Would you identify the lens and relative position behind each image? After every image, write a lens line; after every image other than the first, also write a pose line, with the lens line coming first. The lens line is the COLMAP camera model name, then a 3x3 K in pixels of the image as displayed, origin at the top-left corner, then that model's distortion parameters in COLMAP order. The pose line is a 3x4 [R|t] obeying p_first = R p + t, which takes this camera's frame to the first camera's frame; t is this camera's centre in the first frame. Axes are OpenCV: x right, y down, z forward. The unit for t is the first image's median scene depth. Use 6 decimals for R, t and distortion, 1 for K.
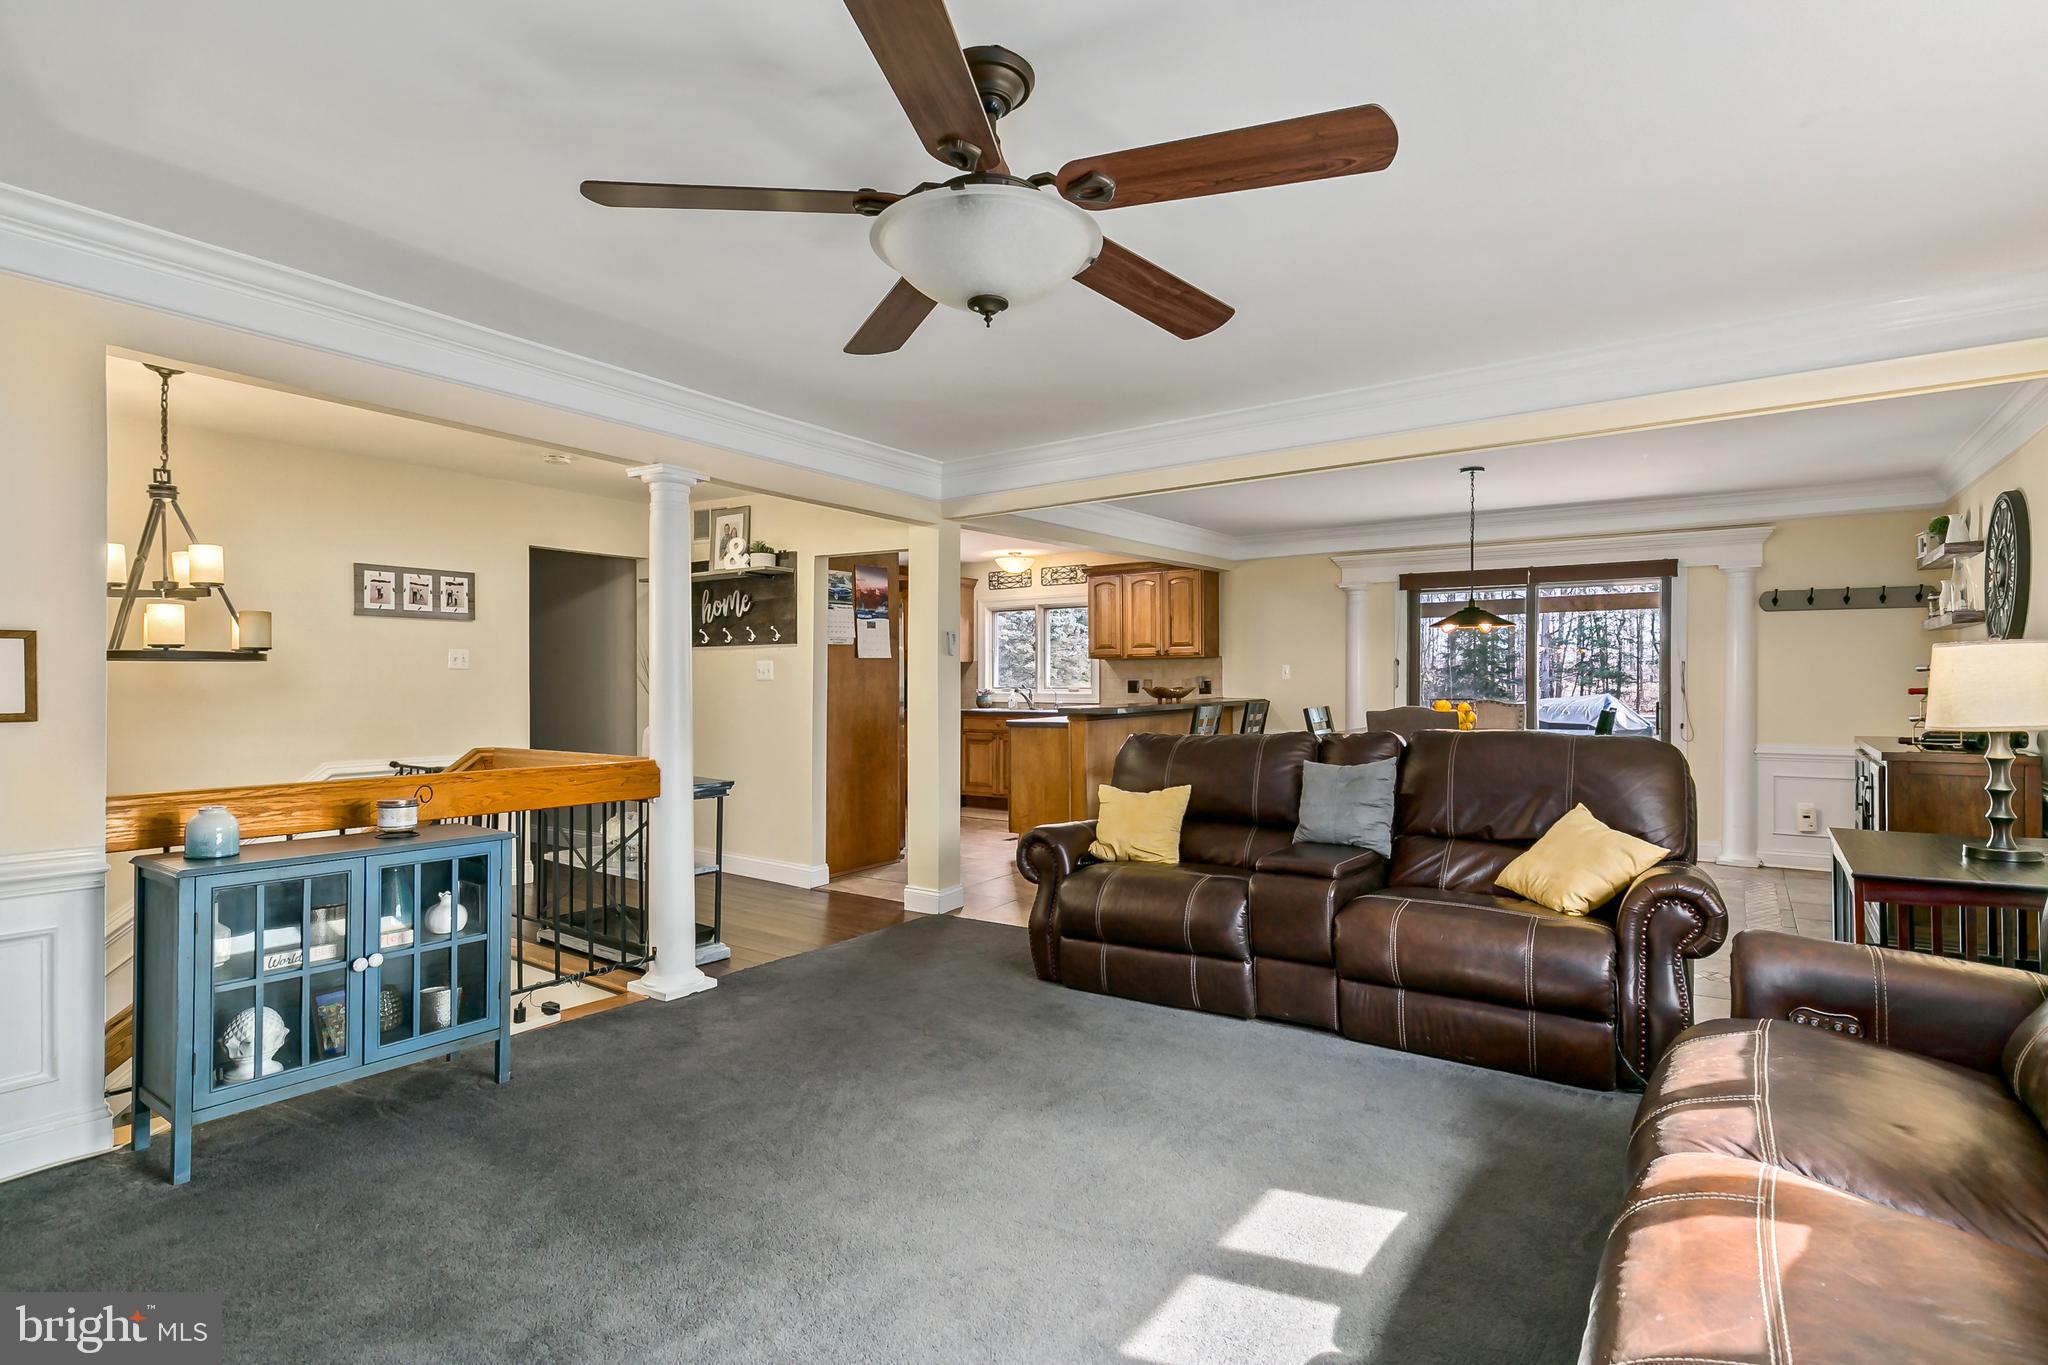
lens RADIAL K [[1045.4, 0, 1026.4], [0, 1045.4, 684.6], [0, 0, 1]] dist [0.006022, -0.000038]
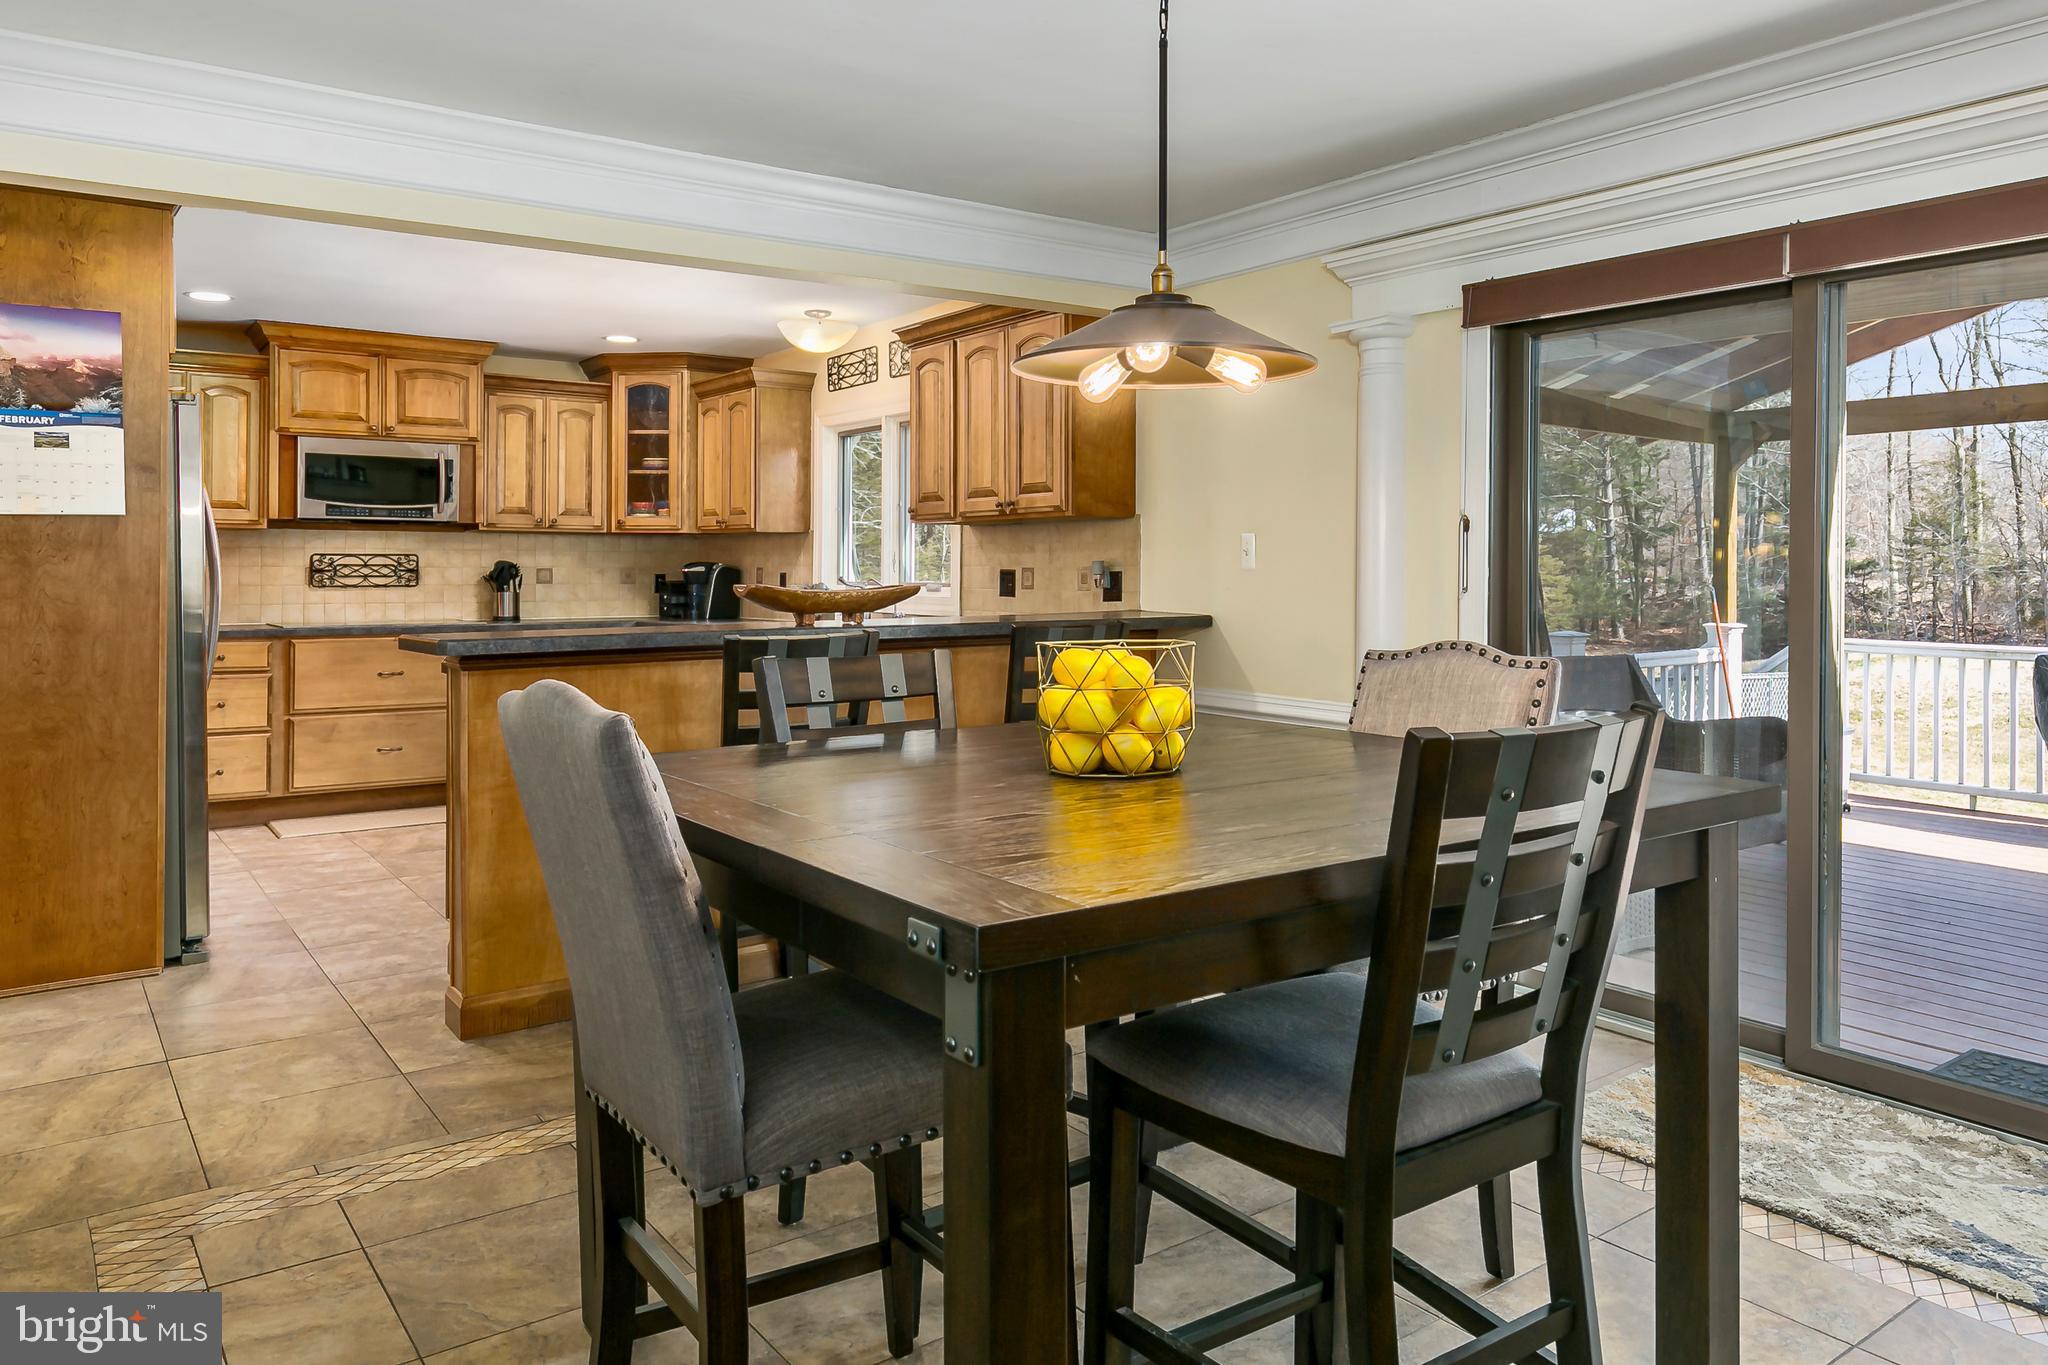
lens RADIAL K [[1408.3, 0, 1094.2], [0, 1408.3, 568.5], [0, 0, 1]] dist [-0.006790, -0.003104]
pose [[0.955273, 0.004218, -0.295694, 0.330074], [-0.005275, 0.999982, -0.002777, -0.003062], [0.295677, 0.004212, 0.955279, 0.424041]]
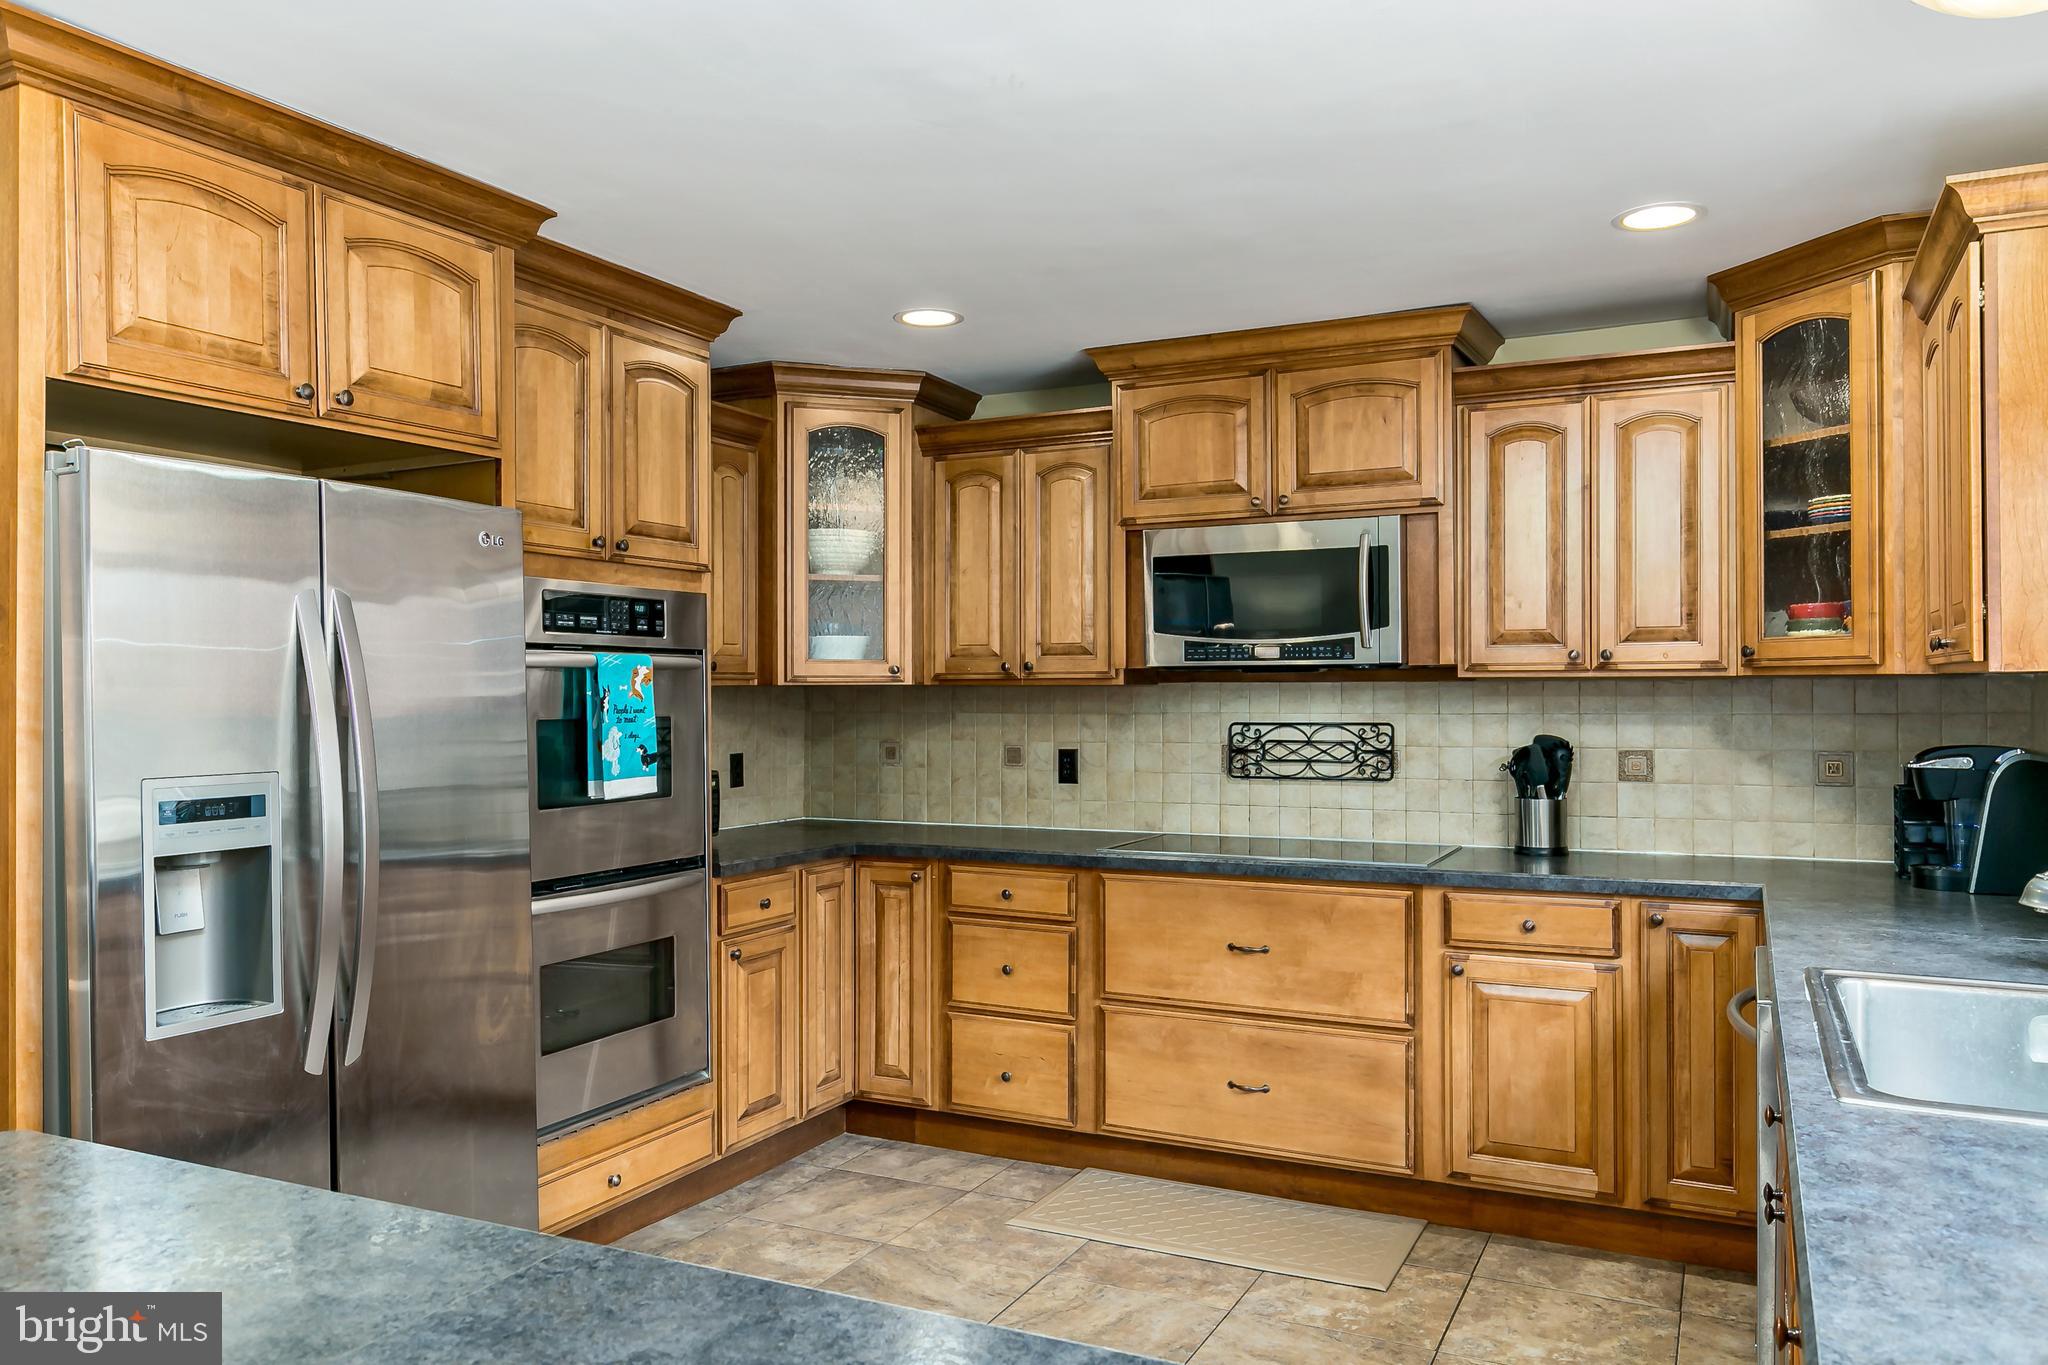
lens RADIAL K [[1457.5, 0, 1009.1], [0, 1457.5, 692.0], [0, 0, 1]] dist [0.000002, -0.005876]
pose [[0.143049, -0.000832, -0.989715, 0.161138], [0.001606, 0.999999, -0.000609, -0.021210], [0.989714, -0.001503, 0.143050, 0.894297]]
